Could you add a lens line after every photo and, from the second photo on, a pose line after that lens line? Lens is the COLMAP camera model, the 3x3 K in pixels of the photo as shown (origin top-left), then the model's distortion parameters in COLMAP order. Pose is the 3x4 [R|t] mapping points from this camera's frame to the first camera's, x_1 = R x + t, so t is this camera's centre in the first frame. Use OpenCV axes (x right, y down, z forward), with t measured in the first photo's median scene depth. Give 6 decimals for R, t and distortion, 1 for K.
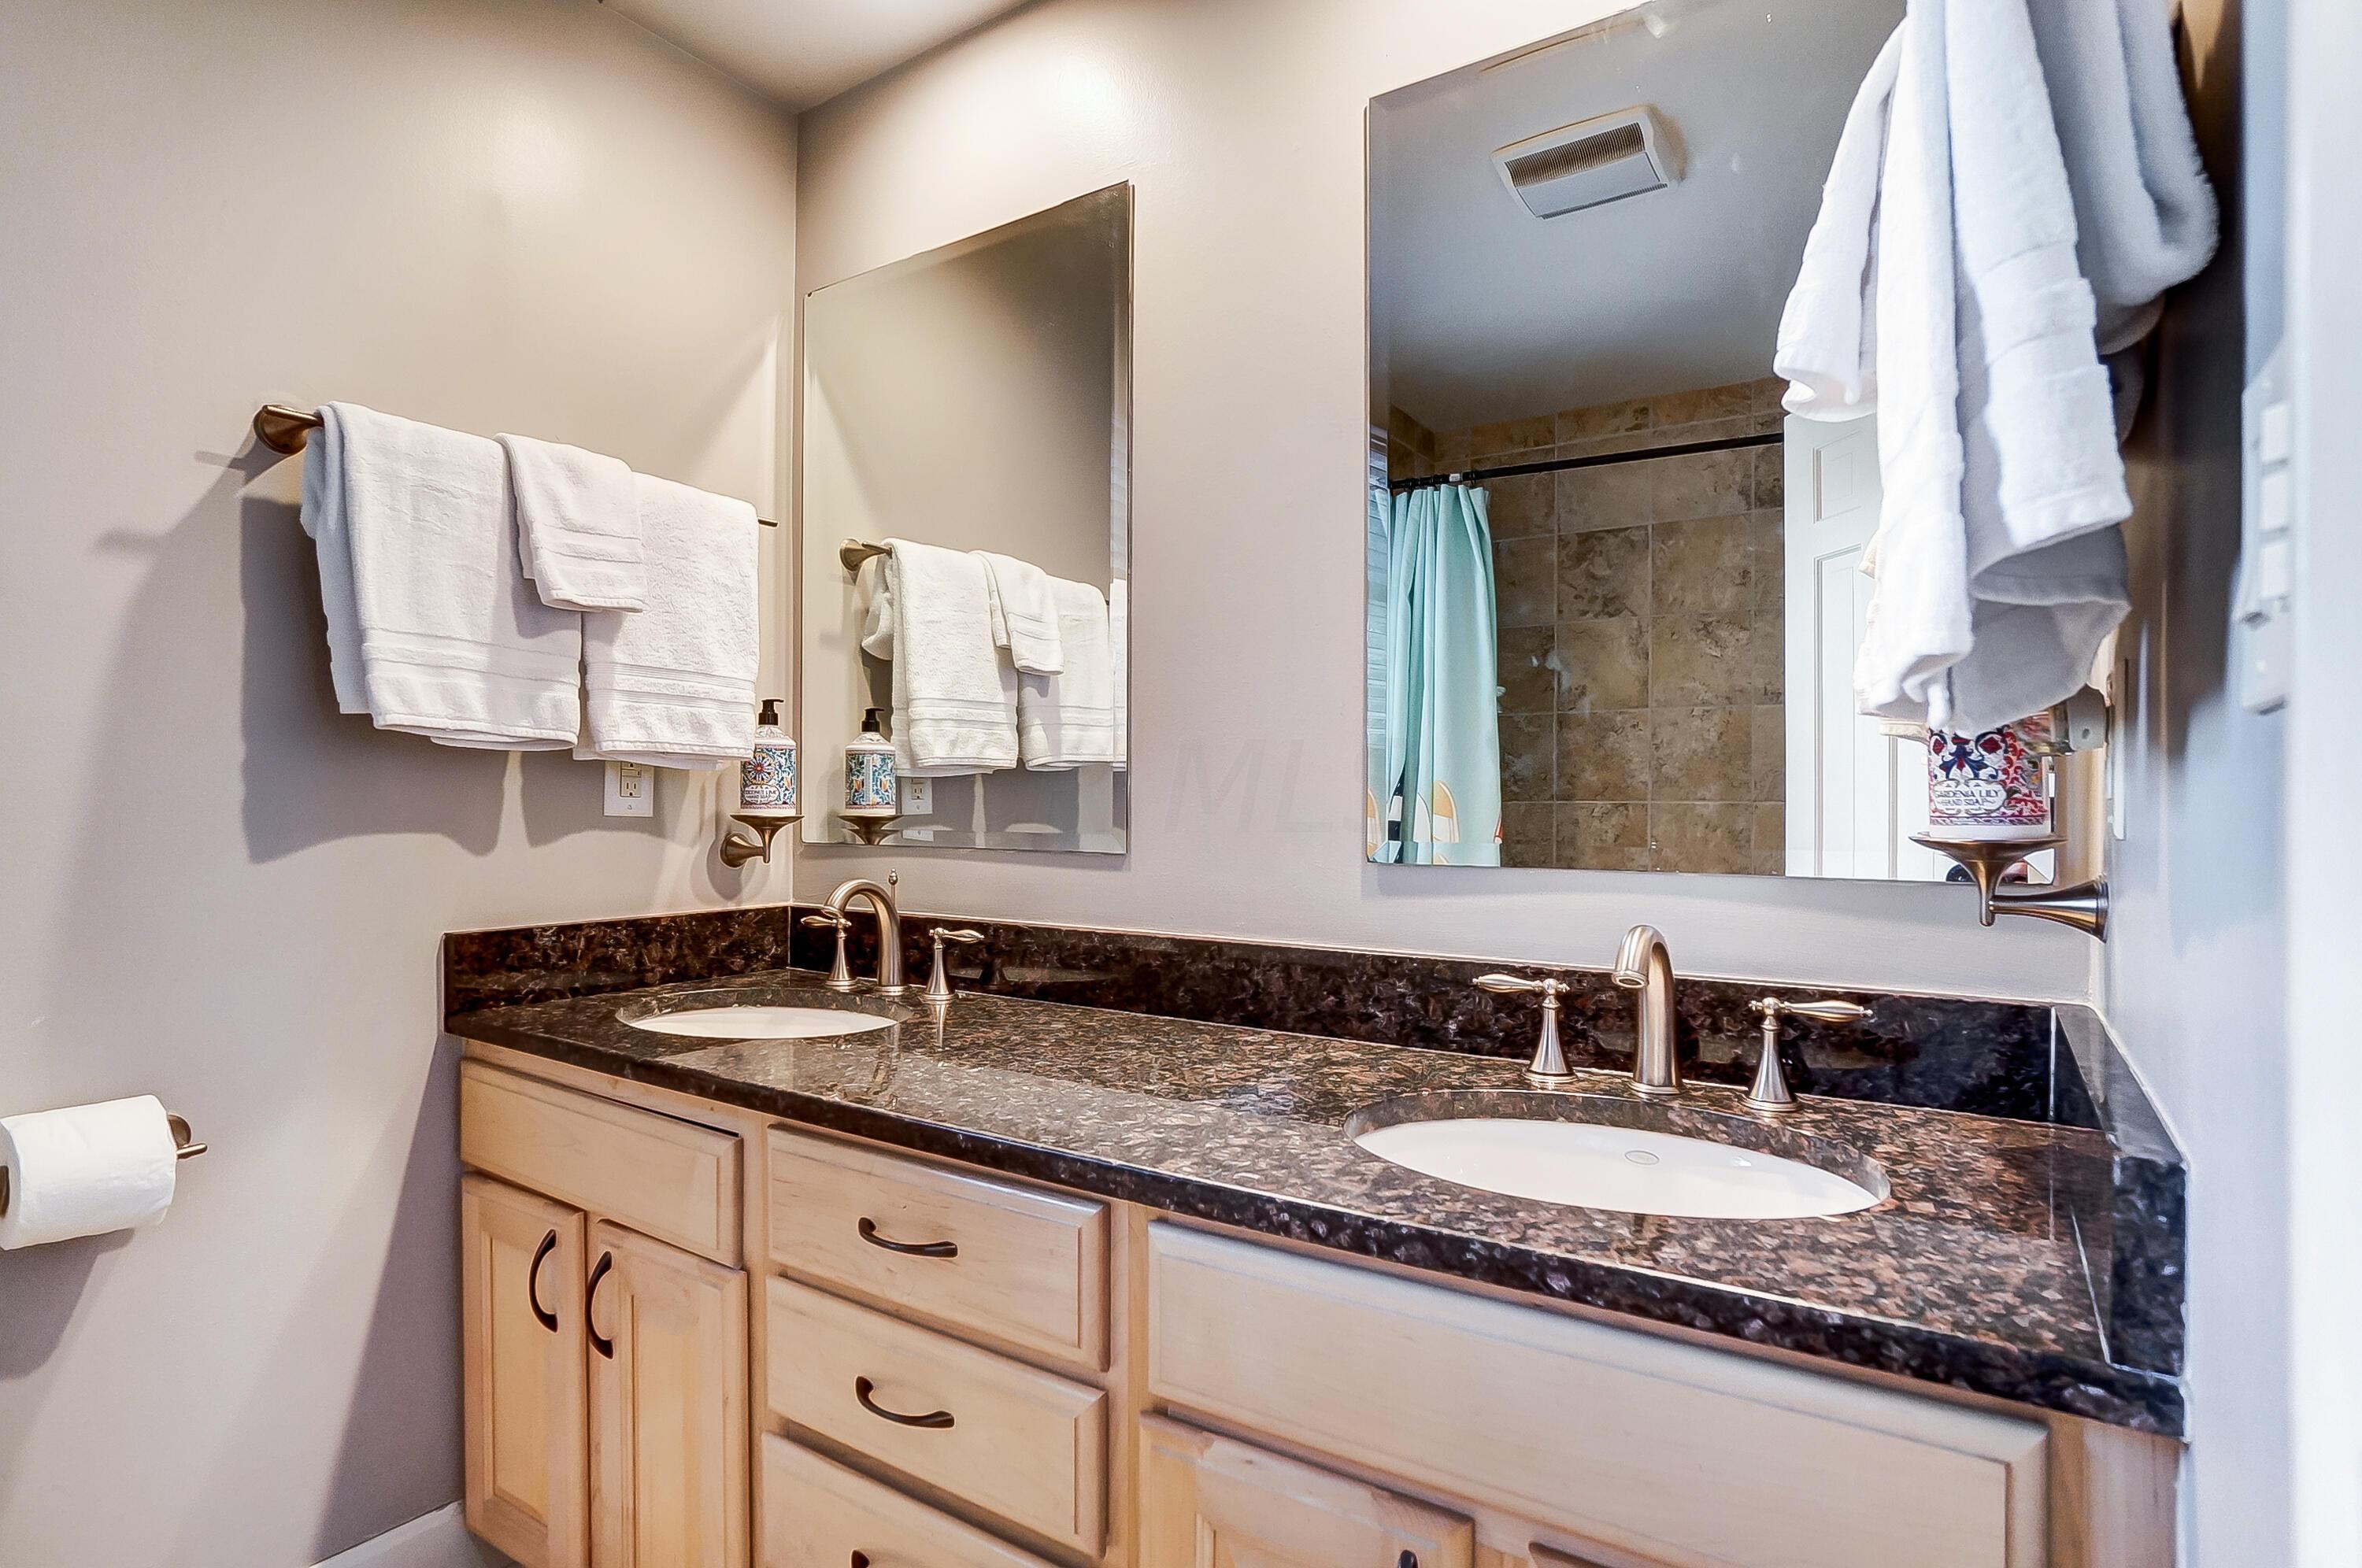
lens RADIAL K [[1228.0, 0, 1174.0], [0, 1228.0, 795.4], [0, 0, 1]] dist [-0.059483, 0.030184]
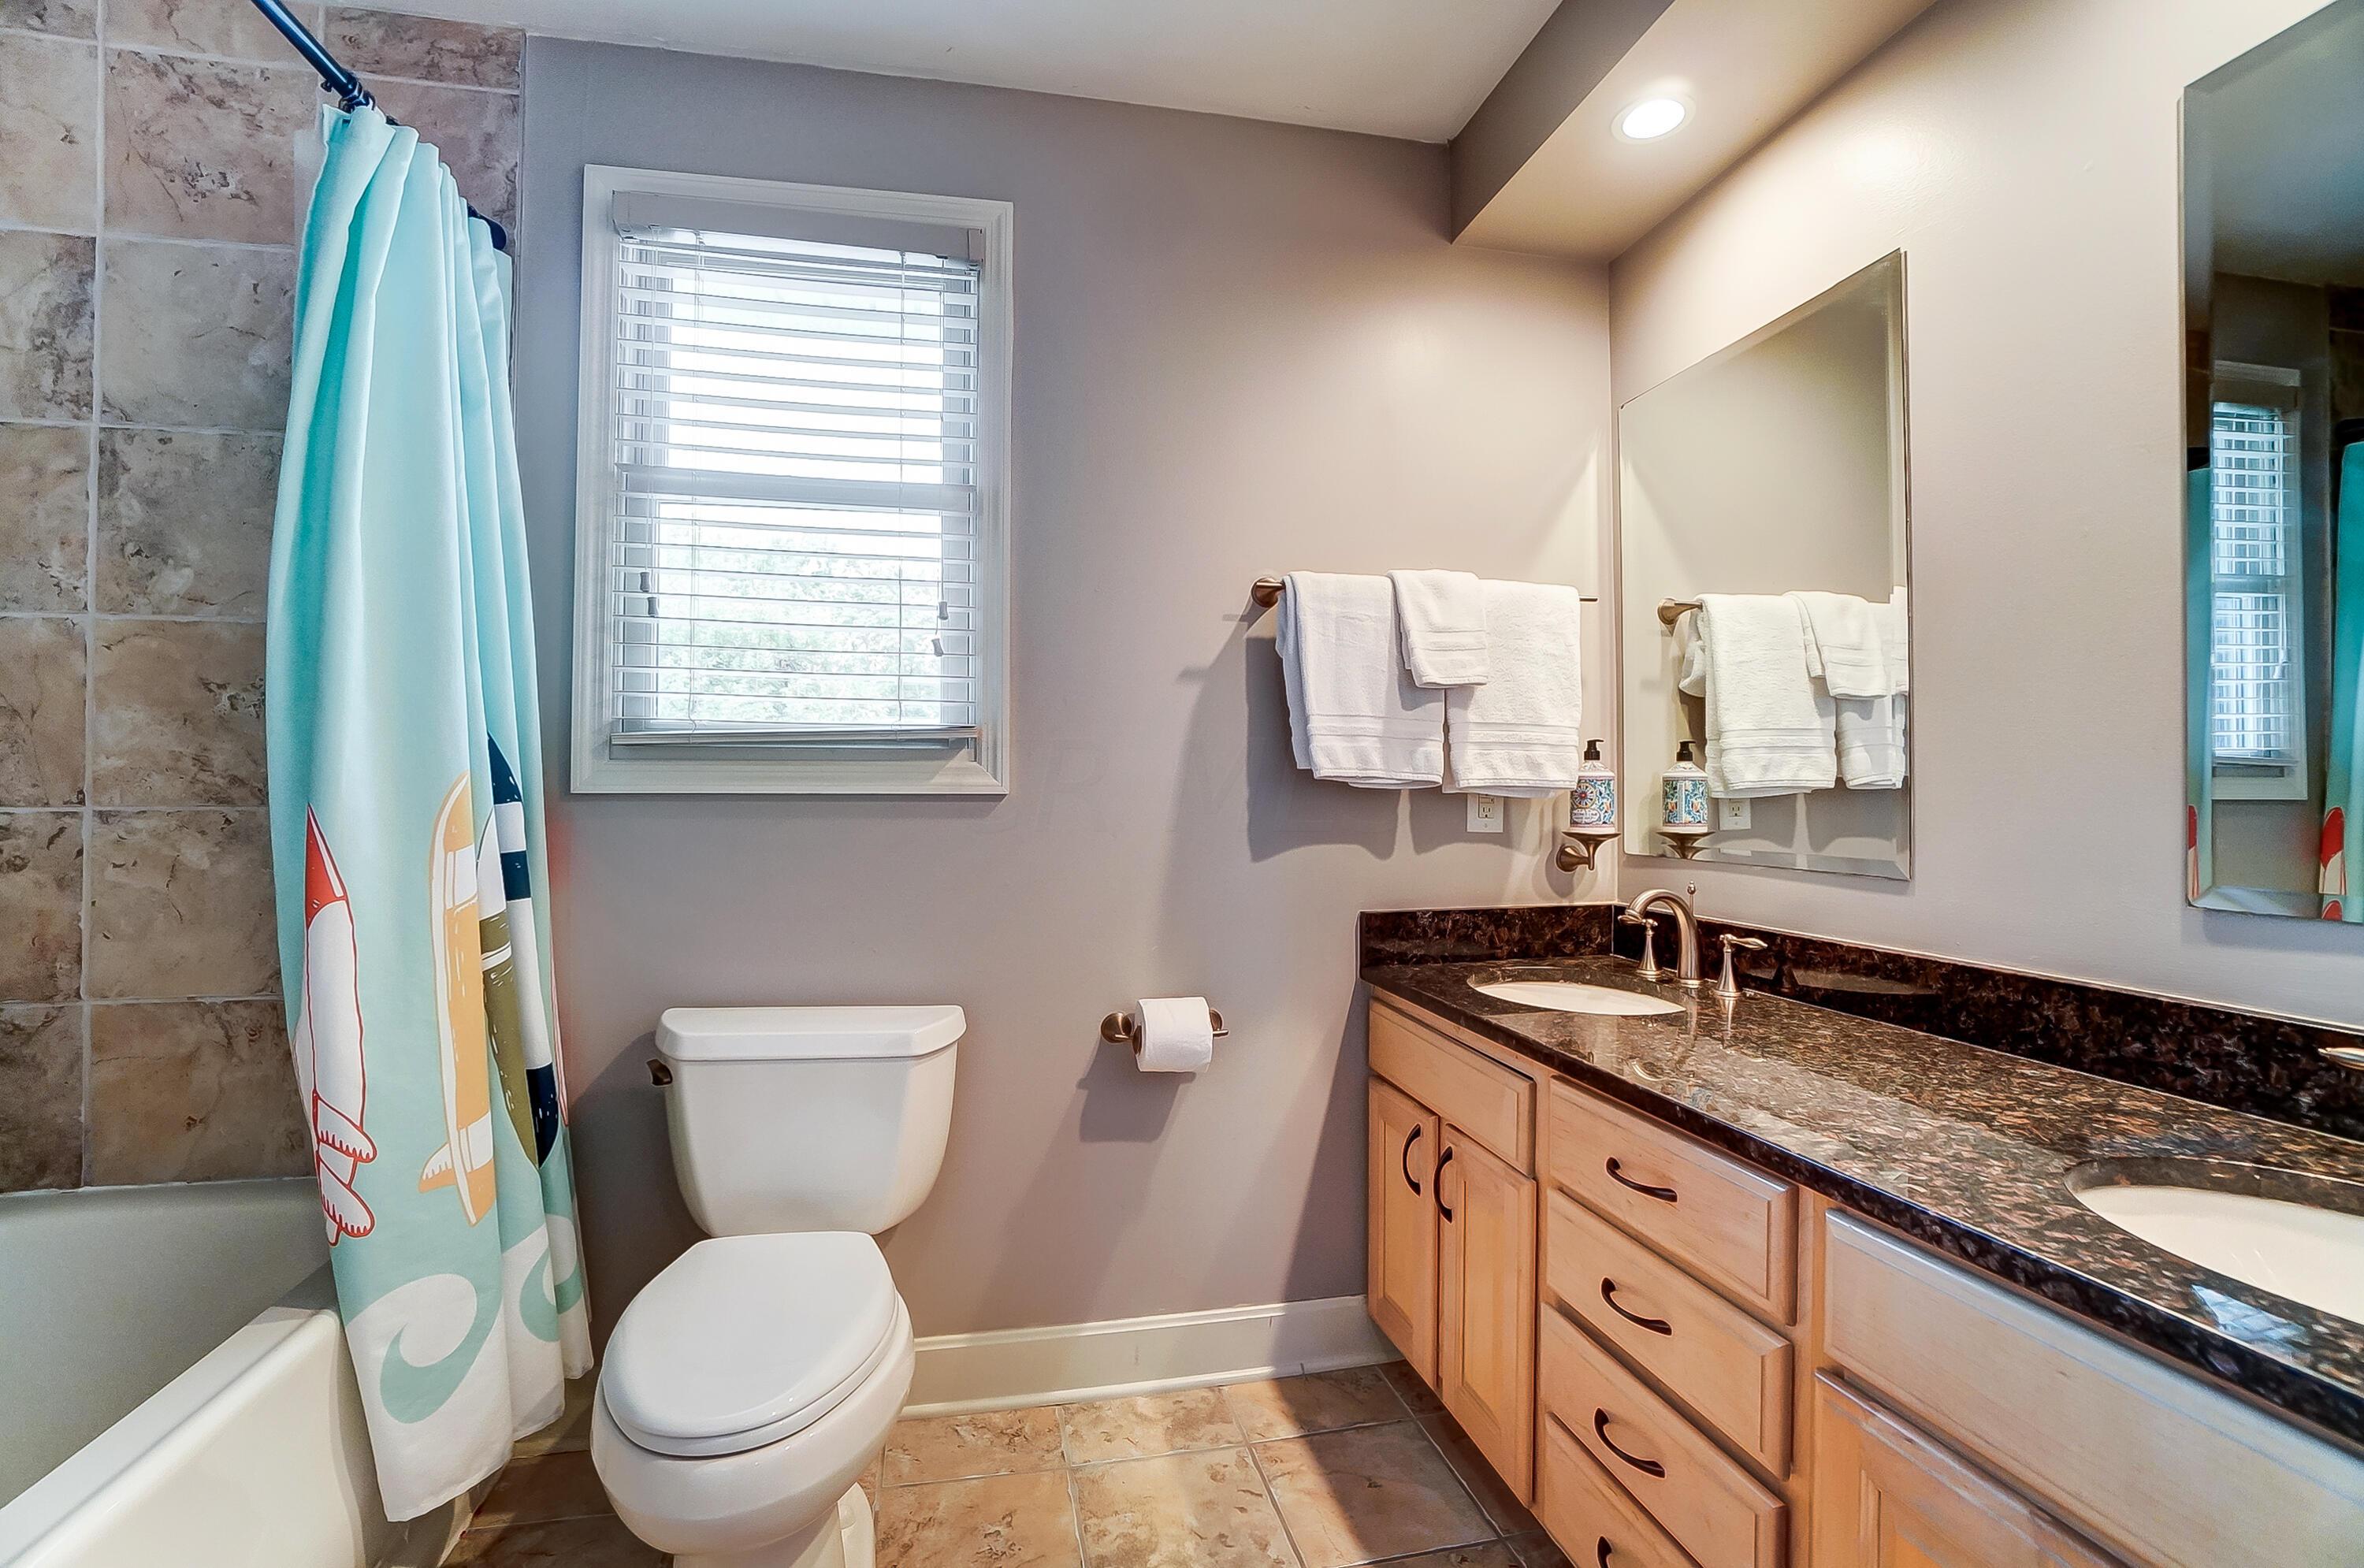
lens RADIAL K [[1052.4, 0, 1170.9], [0, 1052.4, 774.4], [0, 0, 1]] dist [-0.065109, 0.023854]
pose [[0.721492, -0.013223, -0.692296, 0.134031], [0.003082, 0.999869, -0.015886, -0.037587], [0.692416, 0.009327, 0.721439, -0.103769]]
